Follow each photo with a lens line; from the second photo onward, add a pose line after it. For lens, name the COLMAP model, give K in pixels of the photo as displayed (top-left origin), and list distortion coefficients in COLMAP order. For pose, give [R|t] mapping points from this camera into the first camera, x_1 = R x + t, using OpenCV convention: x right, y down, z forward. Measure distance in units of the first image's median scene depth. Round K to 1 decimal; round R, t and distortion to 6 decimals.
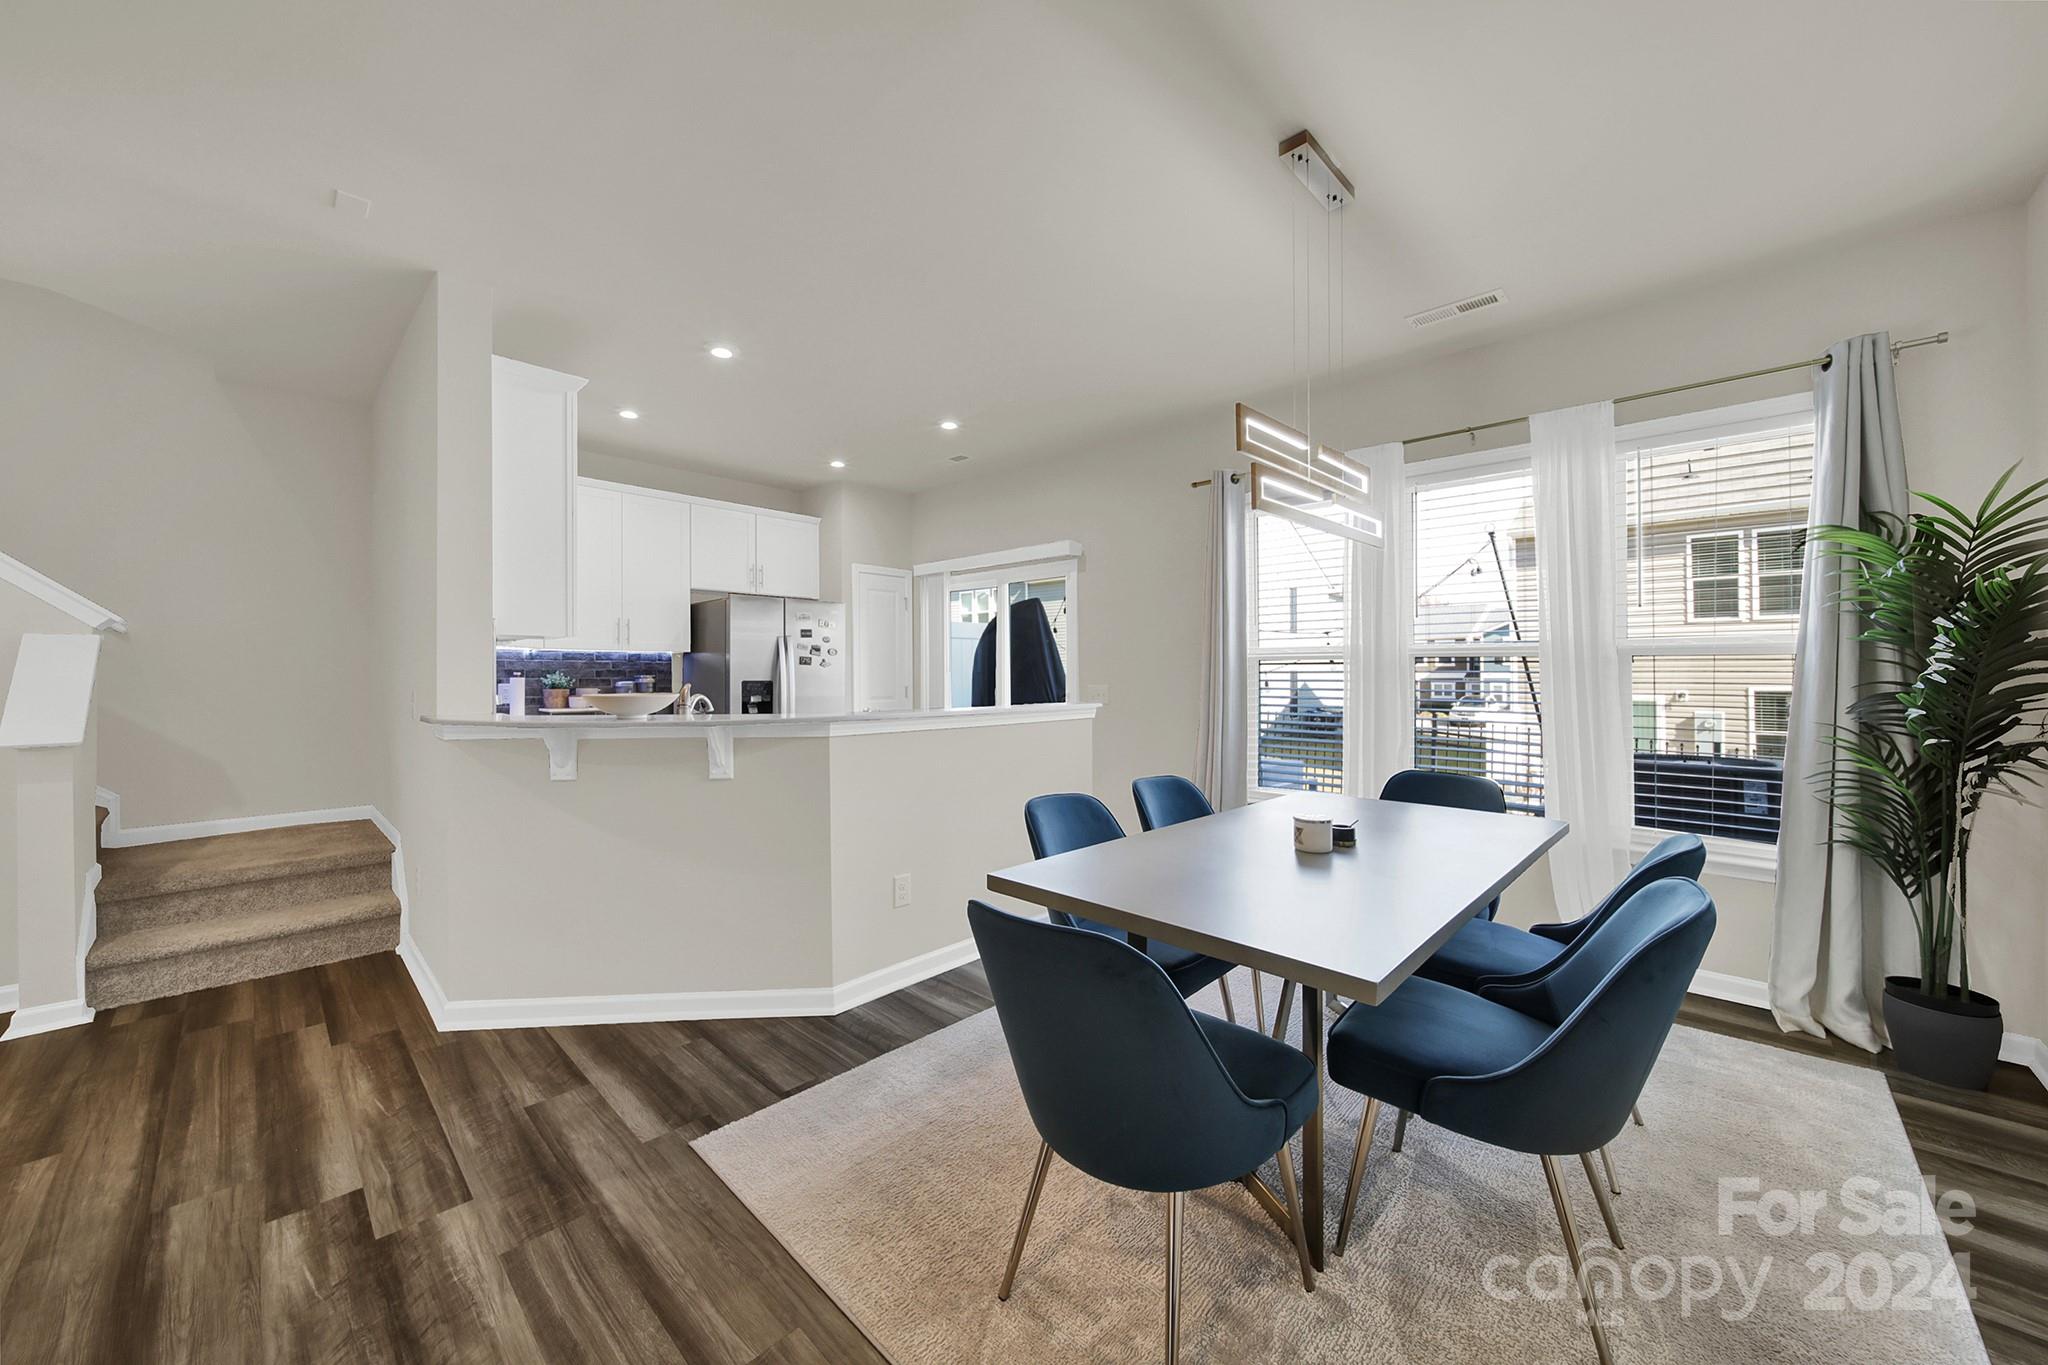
lens RADIAL K [[742.2, 0, 1015.1], [0, 742.2, 674.1], [0, 0, 1]] dist [-0.000344, -0.000590]
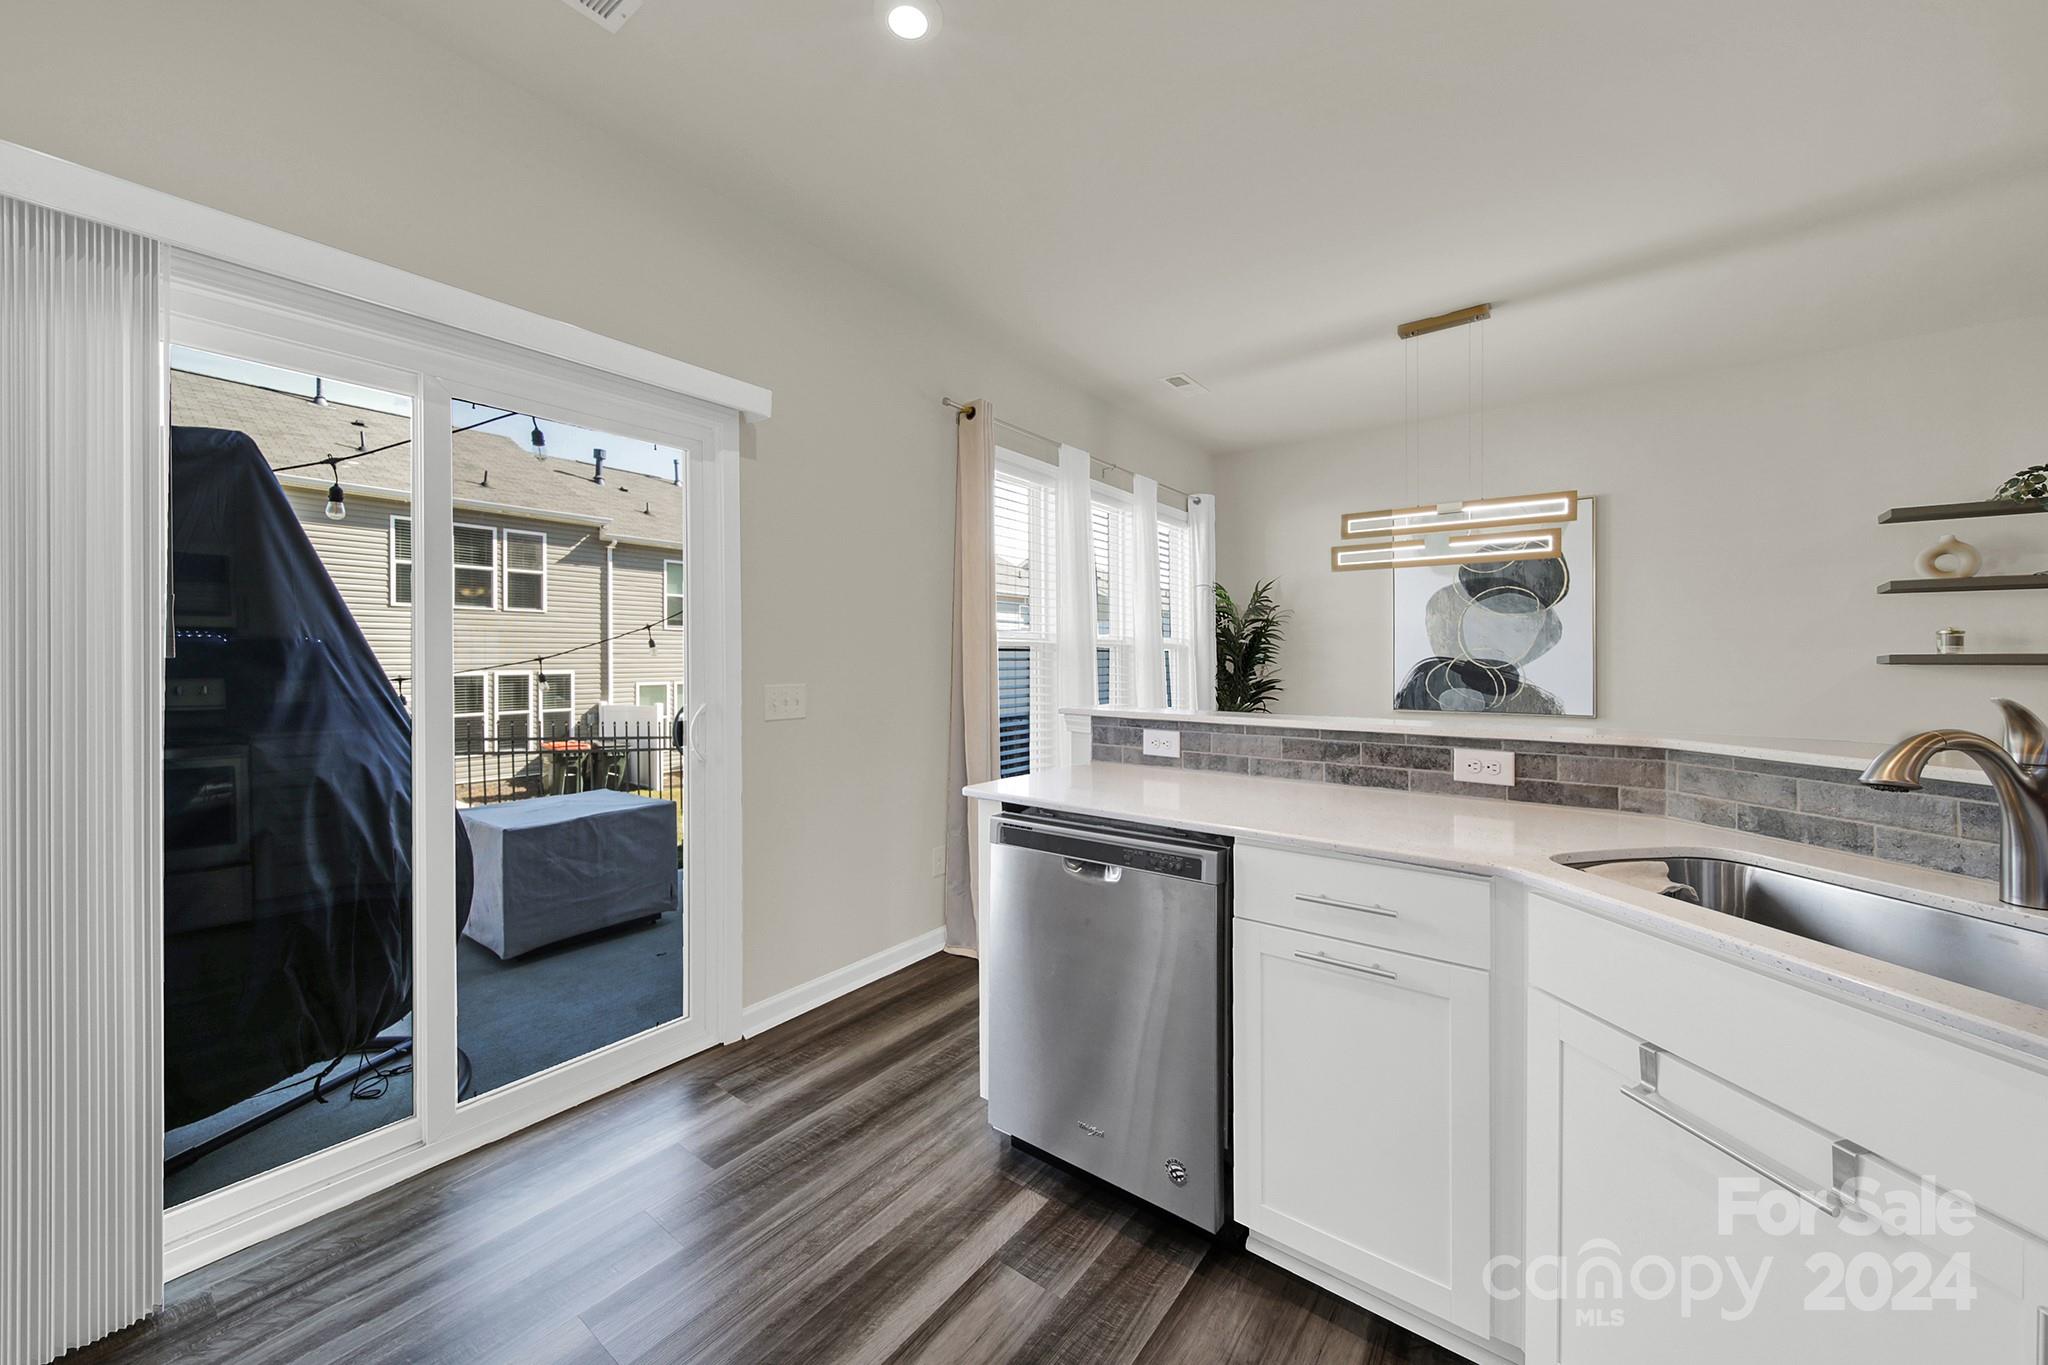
lens RADIAL K [[751.4, 0, 1021.2], [0, 751.4, 661.5], [0, 0, 1]] dist [-0.000394, -0.000317]
pose [[-0.110366, -0.002917, 0.993887, -0.741794], [0.001124, 0.999995, 0.003060, -0.004761], [-0.993890, 0.001455, -0.110362, 1.500653]]
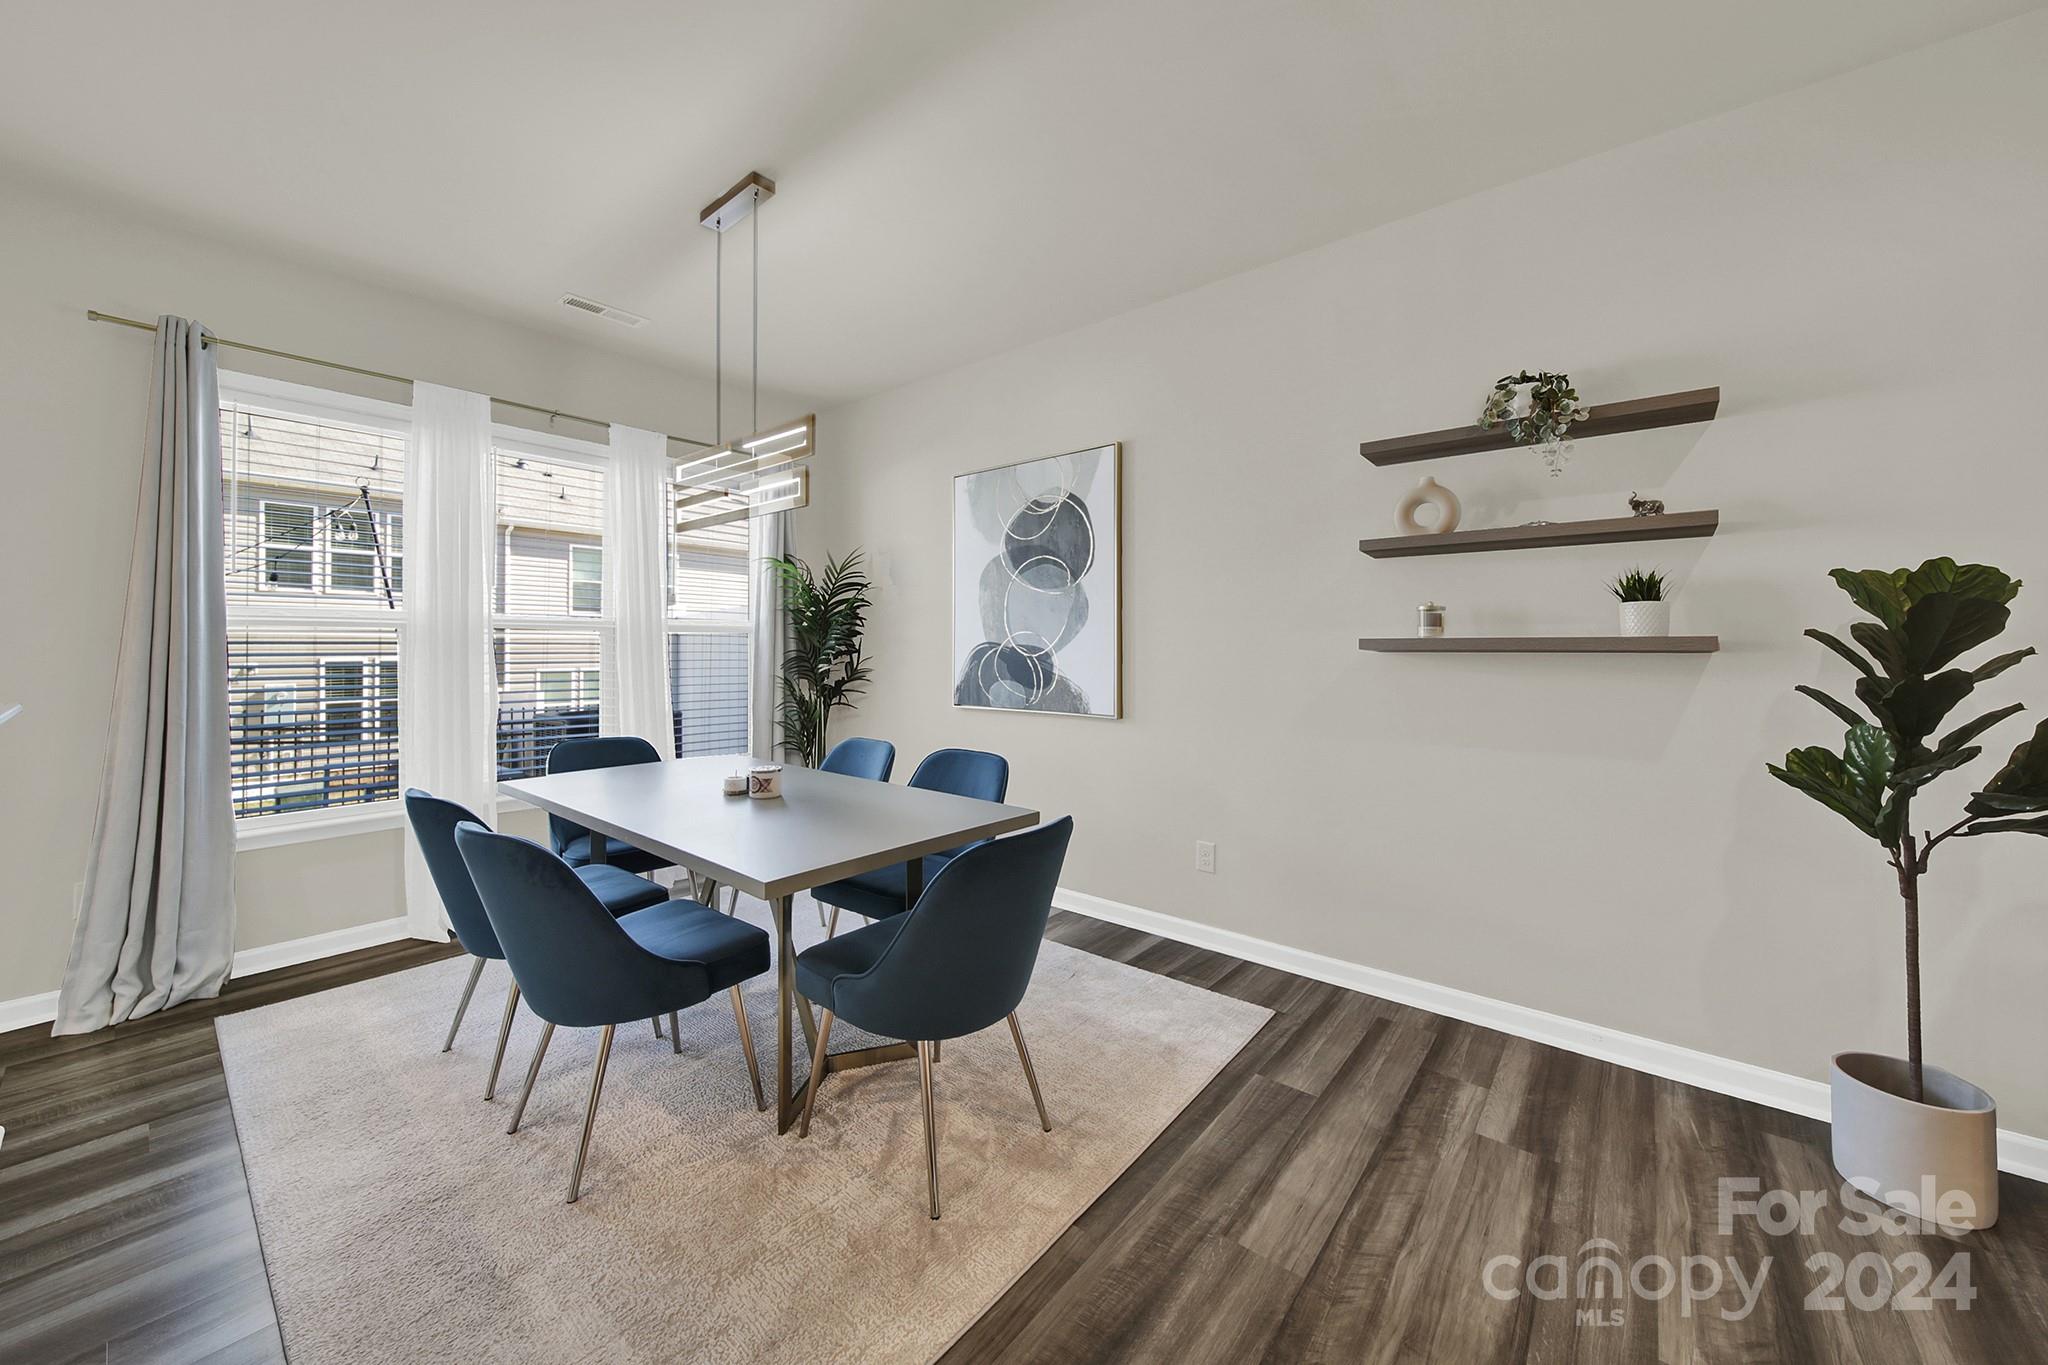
lens RADIAL K [[744.2, 0, 1020.0], [0, 744.2, 638.3], [0, 0, 1]] dist [-0.000594, -0.000446]
pose [[-0.066714, 0.011895, 0.997701, -0.559751], [-0.002653, 0.999923, -0.012099, 0.000257], [-0.997769, -0.003454, -0.066678, 0.468513]]
